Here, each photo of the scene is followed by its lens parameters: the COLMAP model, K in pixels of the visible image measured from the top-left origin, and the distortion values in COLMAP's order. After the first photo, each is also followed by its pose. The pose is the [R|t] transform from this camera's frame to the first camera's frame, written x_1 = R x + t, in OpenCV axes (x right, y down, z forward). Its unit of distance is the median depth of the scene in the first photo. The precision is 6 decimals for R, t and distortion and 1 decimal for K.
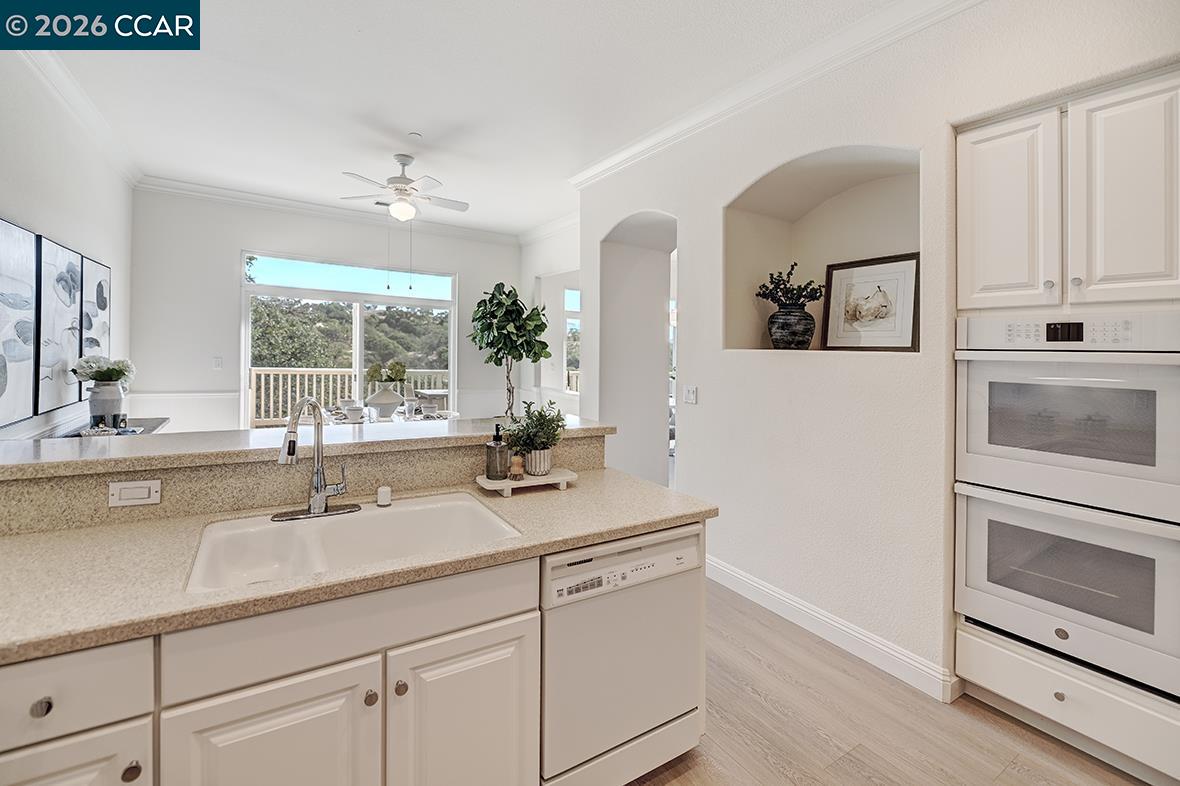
lens RADIAL K [[522.6, 0, 575.9], [0, 522.6, 347.5], [0, 0, 1]] dist [0.001757, 0.001158]
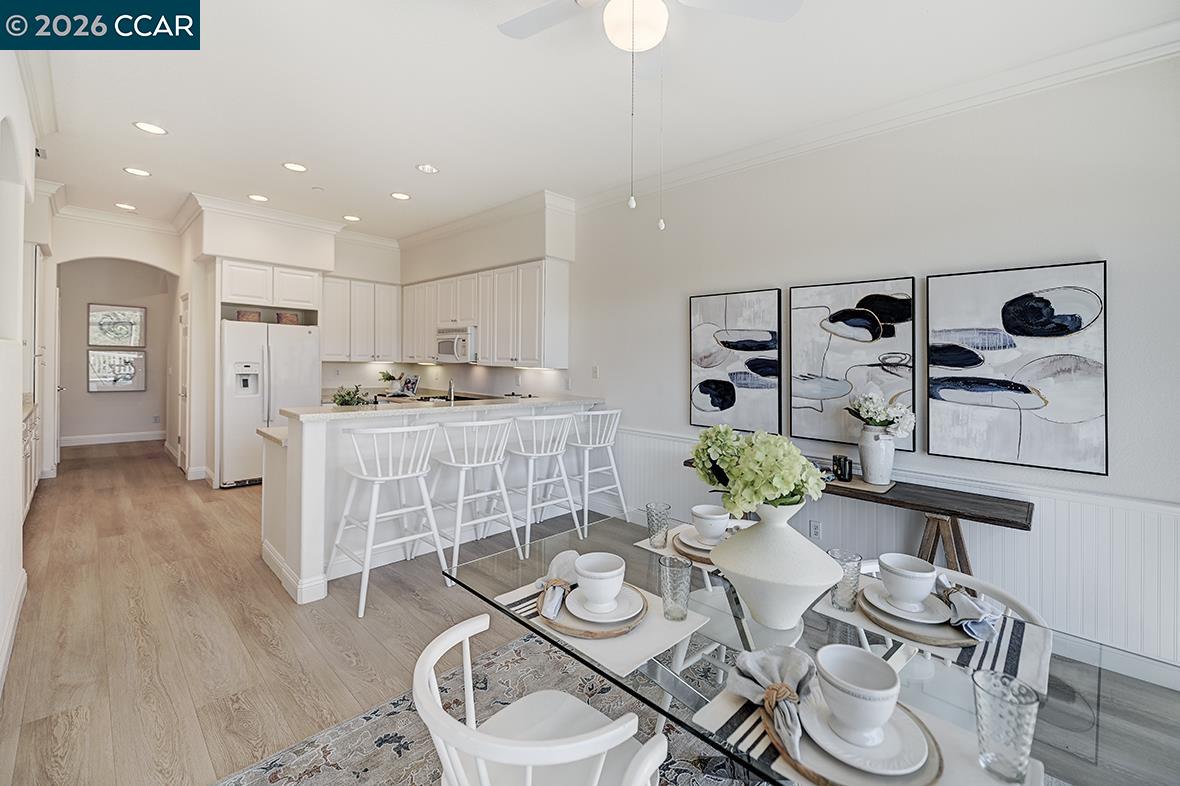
lens RADIAL K [[489.3, 0, 605.8], [0, 489.3, 359.1], [0, 0, 1]] dist [-0.007788, -0.000674]
pose [[-0.964197, -0.059207, -0.258491, -0.424834], [-0.056066, 0.998236, -0.019511, -0.003109], [0.259191, -0.004320, -0.965816, 2.637571]]
